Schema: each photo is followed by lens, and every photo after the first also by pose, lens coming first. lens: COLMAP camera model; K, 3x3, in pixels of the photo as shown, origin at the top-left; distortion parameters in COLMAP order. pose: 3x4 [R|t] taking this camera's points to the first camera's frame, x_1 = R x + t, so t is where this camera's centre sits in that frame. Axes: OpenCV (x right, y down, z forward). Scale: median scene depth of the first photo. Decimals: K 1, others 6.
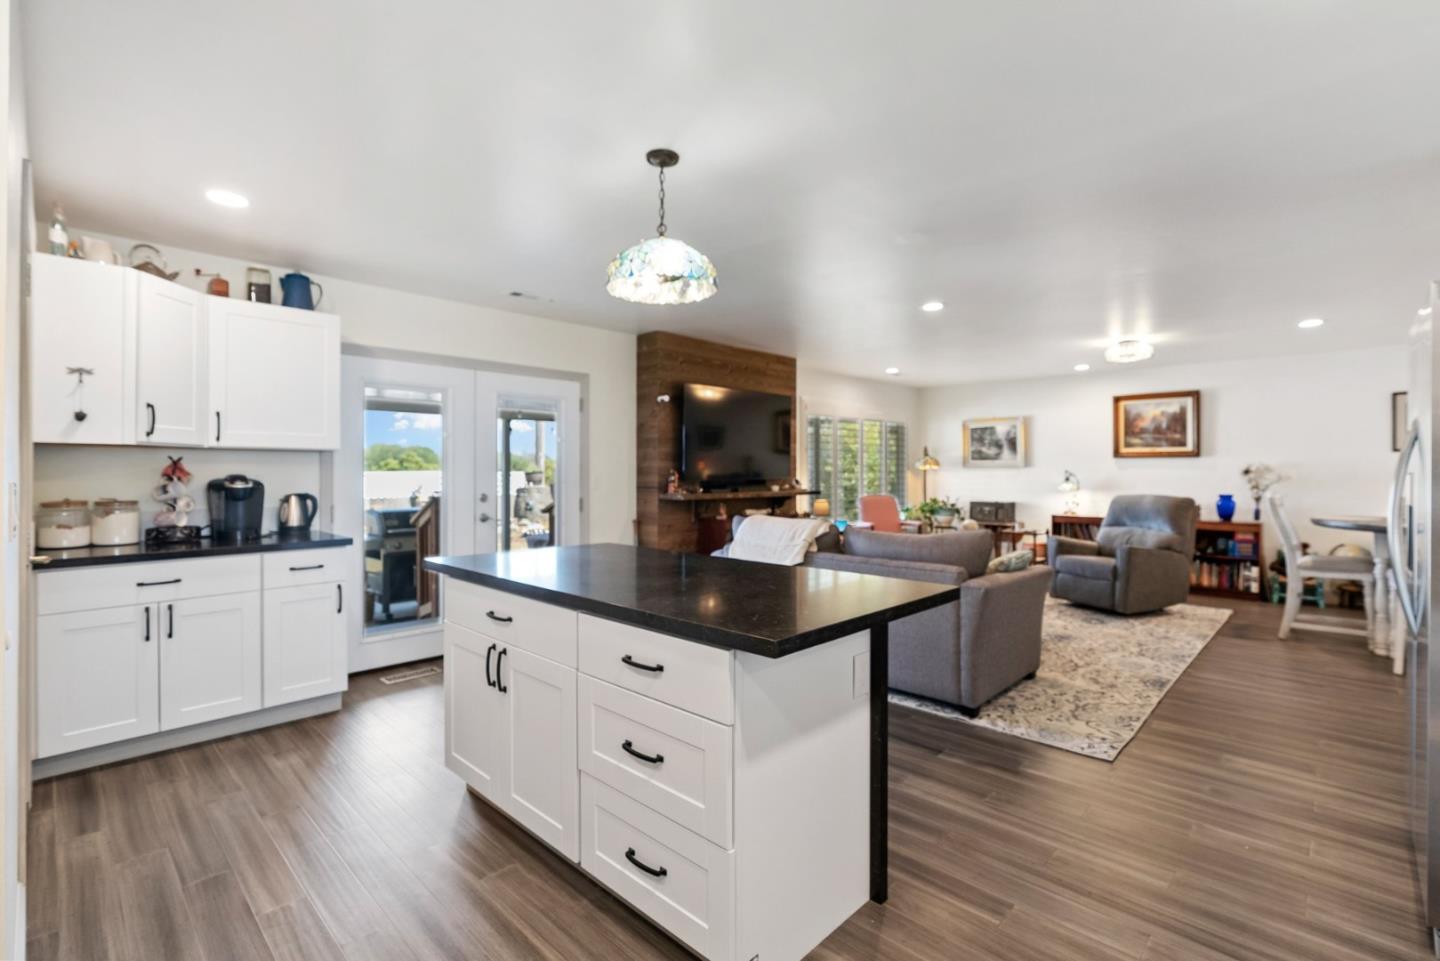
lens RADIAL K [[659.3, 0, 721.2], [0, 659.3, 471.8], [0, 0, 1]] dist [-0.009171, 0.004785]
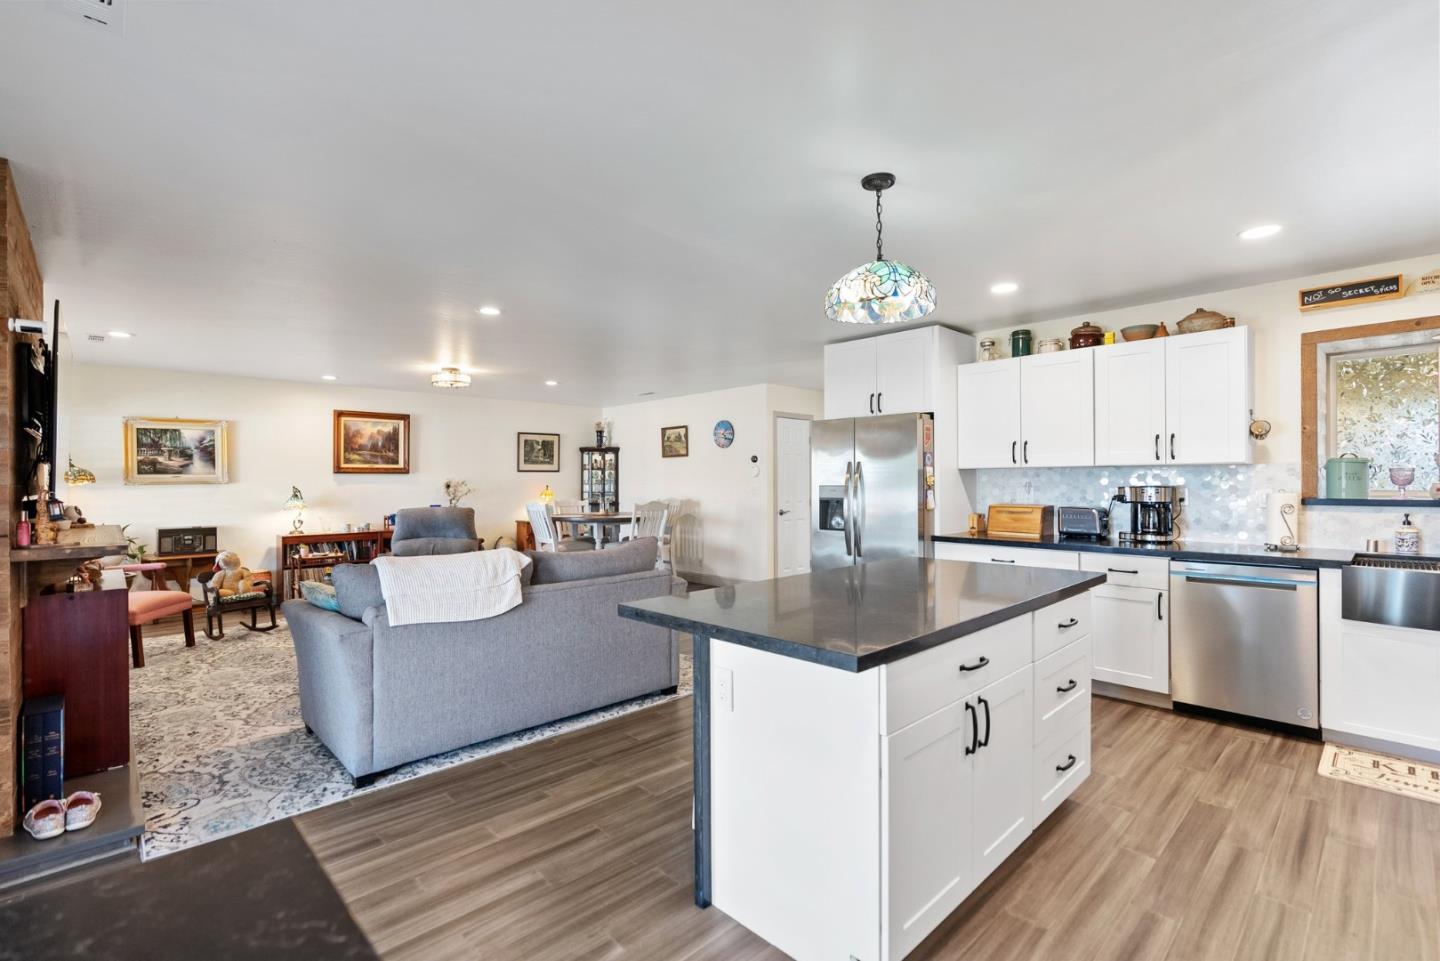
lens RADIAL K [[659.3, 0, 717.7], [0, 659.3, 480.1], [0, 0, 1]] dist [-0.009171, 0.004785]
pose [[0.054406, 0.005071, 0.998506, -0.371834], [0.012728, 0.999902, -0.005771, 0.002144], [-0.998438, 0.013023, 0.054337, 0.401151]]
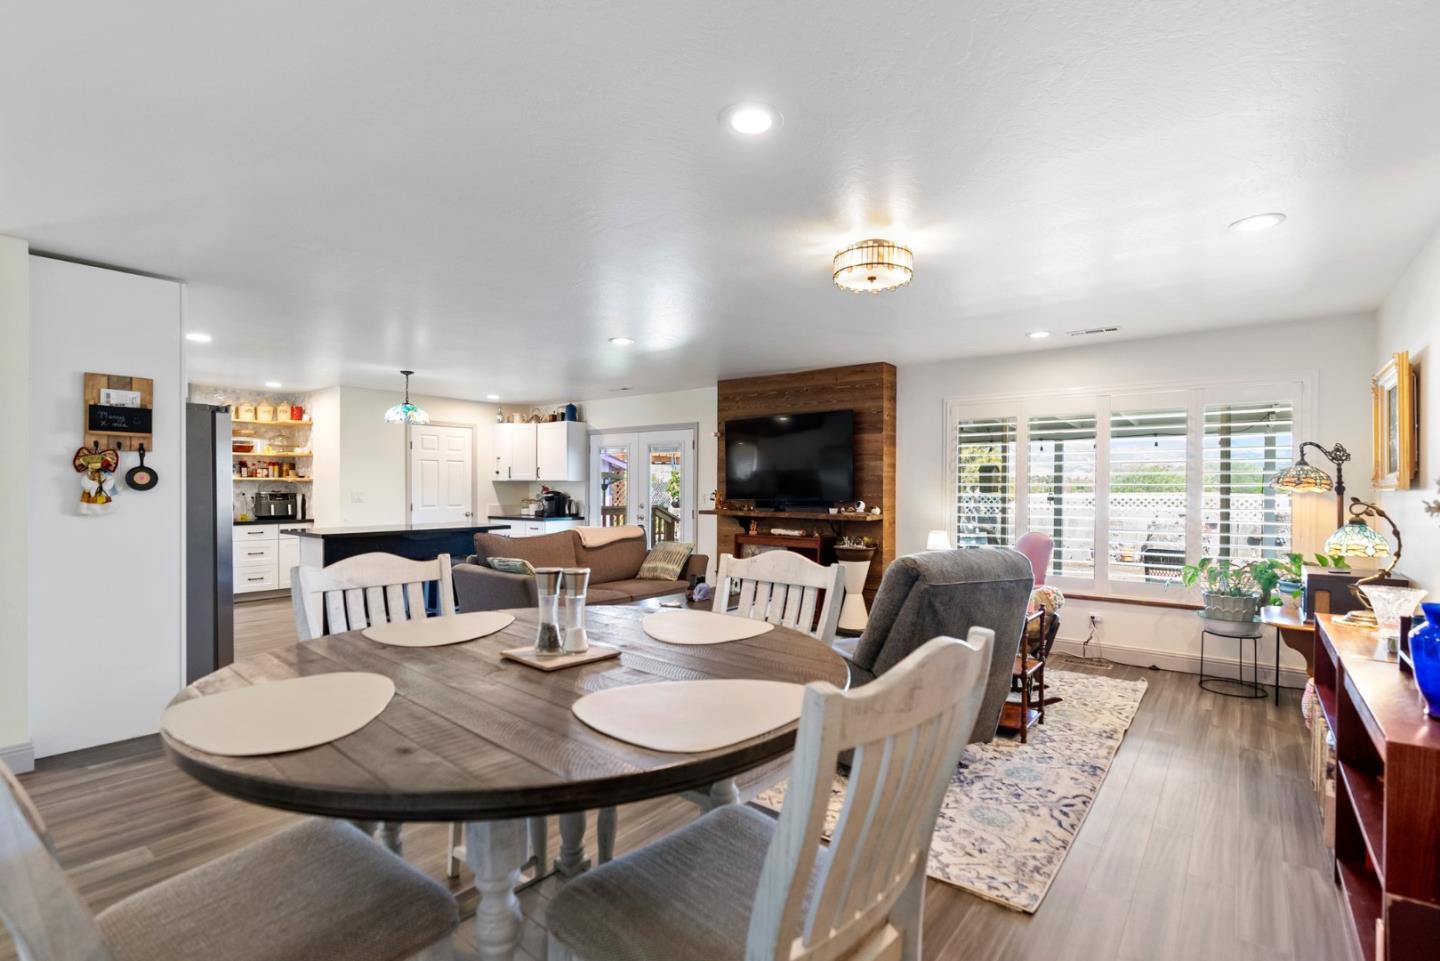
lens RADIAL K [[659.3, 0, 731.5], [0, 659.3, 482.8], [0, 0, 1]] dist [-0.009171, 0.004785]
pose [[0.094467, -0.010444, -0.995473, 0.903831], [-0.011419, 0.999868, -0.011574, -0.001953], [0.995462, 0.012461, 0.094336, 0.695112]]
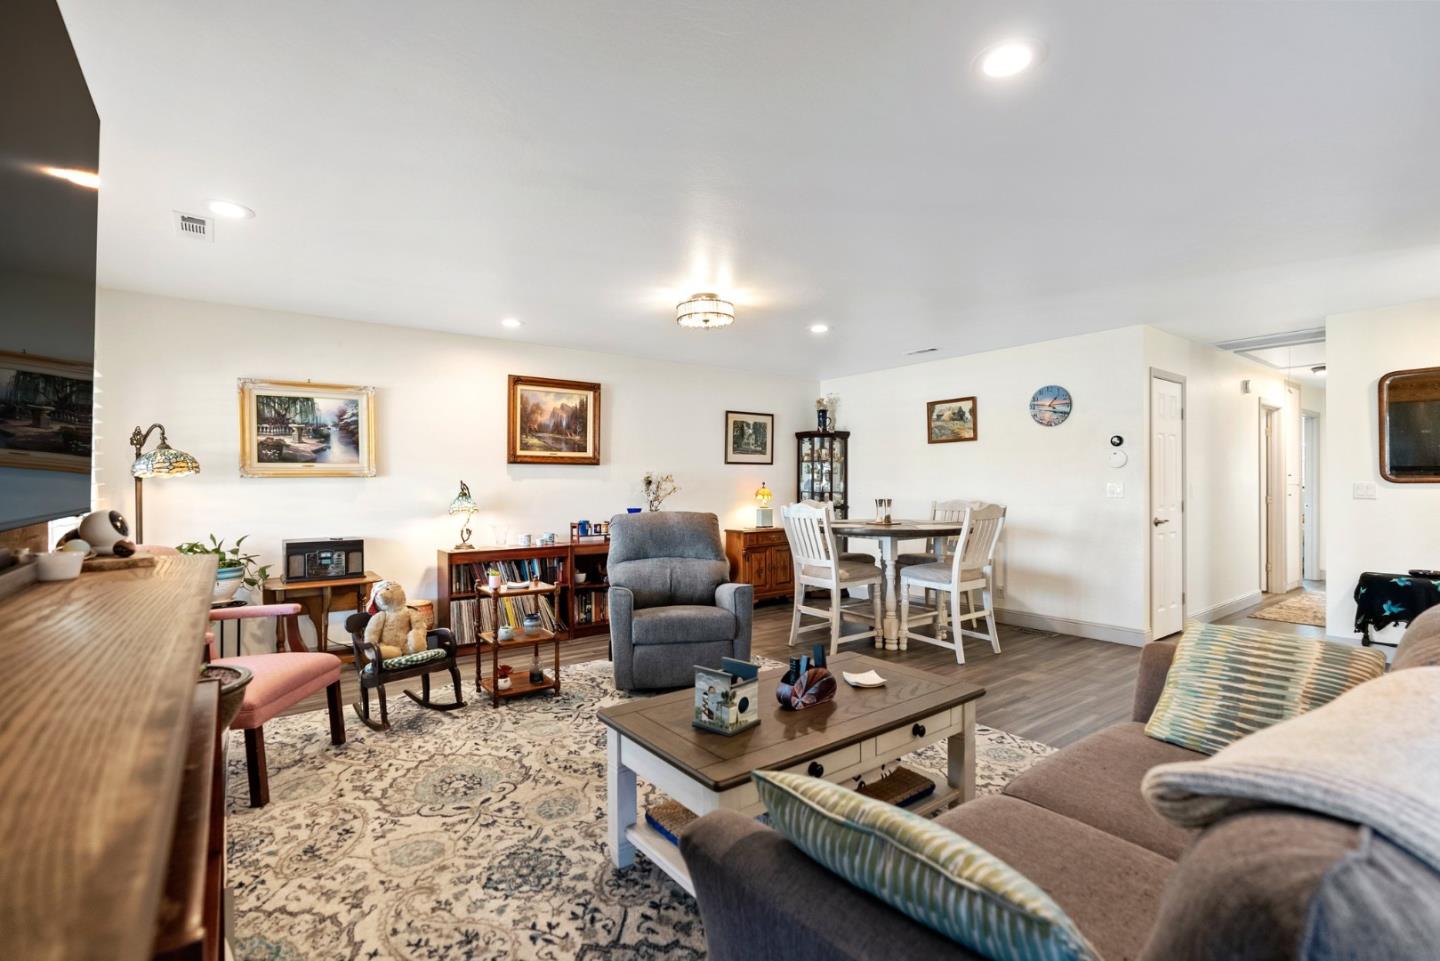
lens RADIAL K [[659.3, 0, 715.7], [0, 659.3, 489.1], [0, 0, 1]] dist [-0.009171, 0.004785]
pose [[0.171509, -0.004019, 0.985174, -0.060339], [0.011149, 0.999936, 0.002139, 0.007512], [-0.985119, 0.010617, 0.171543, 0.705438]]
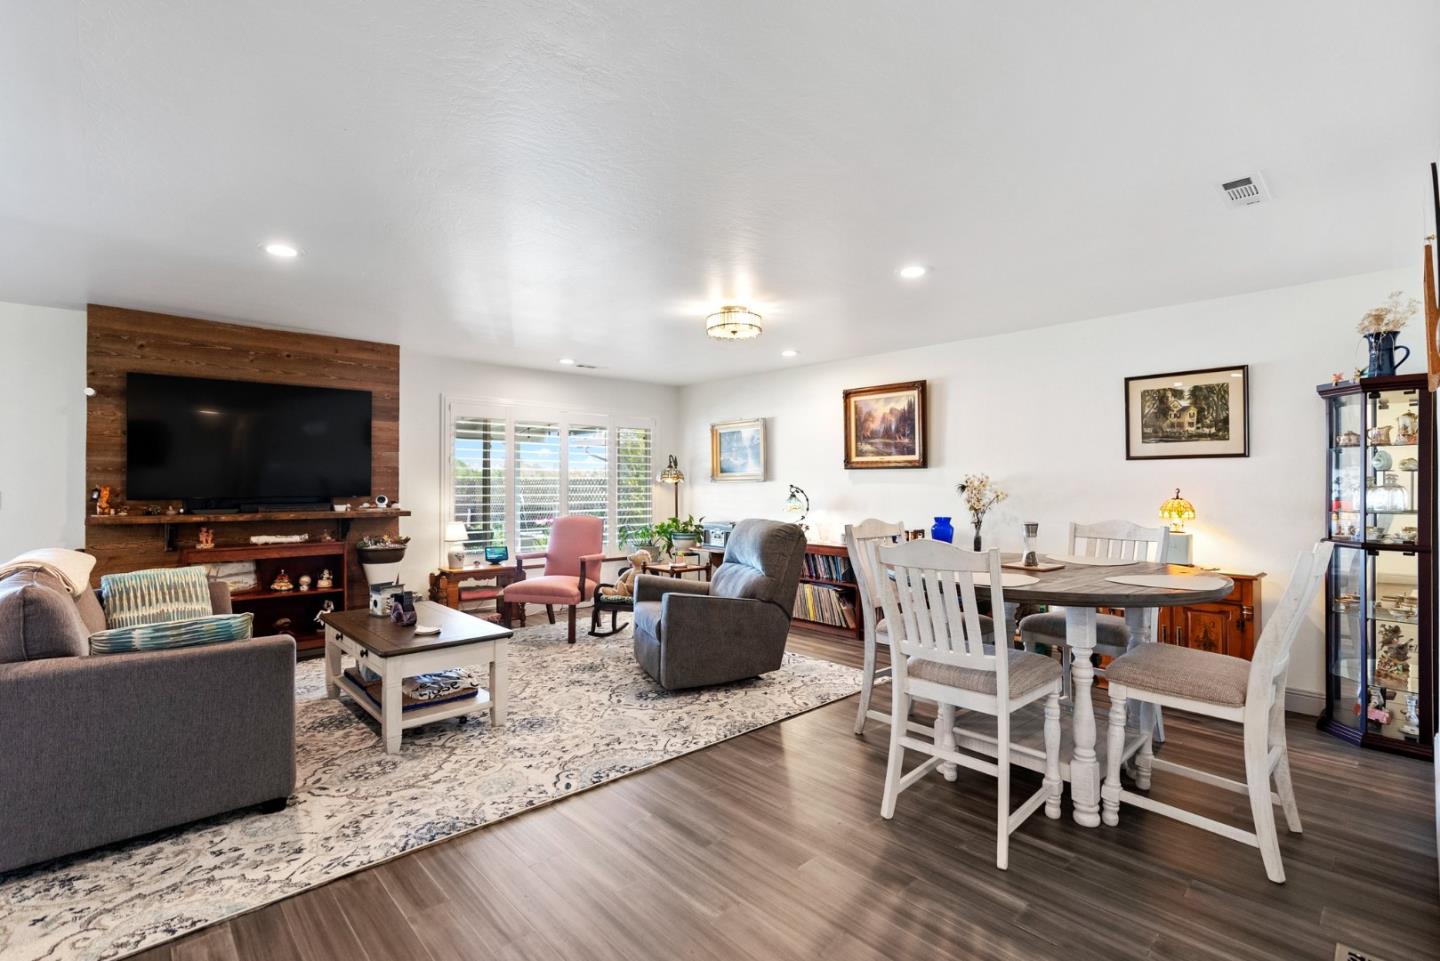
lens RADIAL K [[659.3, 0, 726.6], [0, 659.3, 480.6], [0, 0, 1]] dist [-0.009171, 0.004785]
pose [[0.998029, 0.000327, -0.062752, 0.536711], [-0.000754, 0.999977, -0.006782, -0.002177], [0.062749, 0.006816, 0.998006, 0.218581]]
